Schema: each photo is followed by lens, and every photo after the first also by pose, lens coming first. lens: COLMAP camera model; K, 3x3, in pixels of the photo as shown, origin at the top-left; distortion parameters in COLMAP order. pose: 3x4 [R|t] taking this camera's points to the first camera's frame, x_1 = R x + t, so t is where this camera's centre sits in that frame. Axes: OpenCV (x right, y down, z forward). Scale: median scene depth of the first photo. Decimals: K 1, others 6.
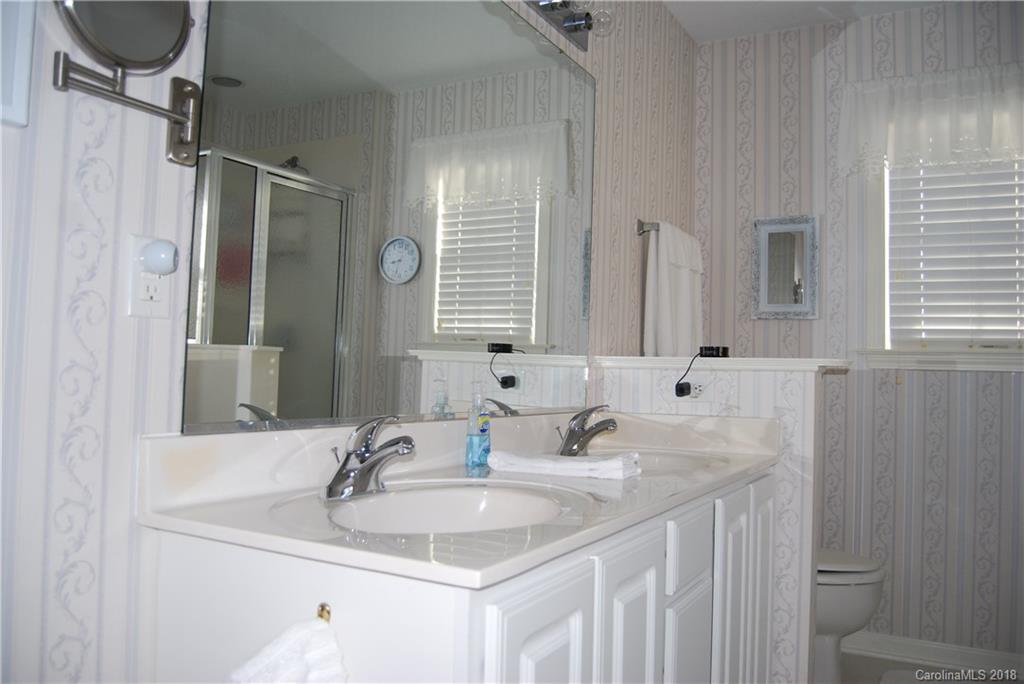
lens RADIAL K [[801.5, 0, 513.5], [0, 801.5, 339.8], [0, 0, 1]] dist [-0.087607, 0.019429]
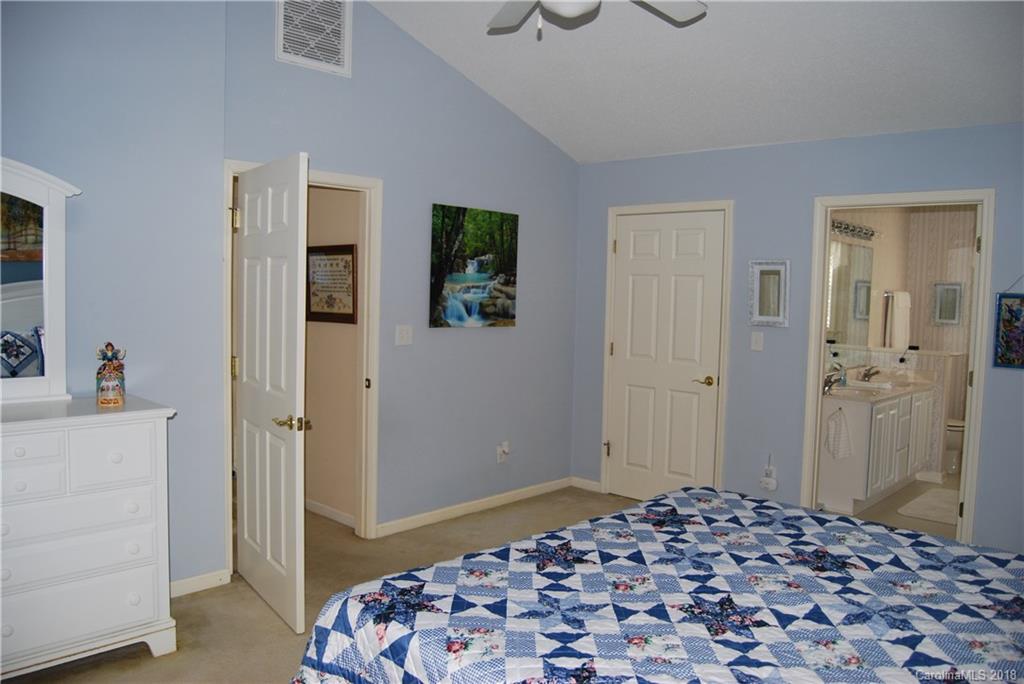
lens RADIAL K [[801.5, 0, 510.6], [0, 801.5, 341.8], [0, 0, 1]] dist [-0.087607, 0.019429]
pose [[0.974081, 0.018301, -0.225460, -0.481229], [0.004968, 0.994750, 0.102213, -0.273412], [0.226147, -0.100684, 0.968876, -1.884018]]
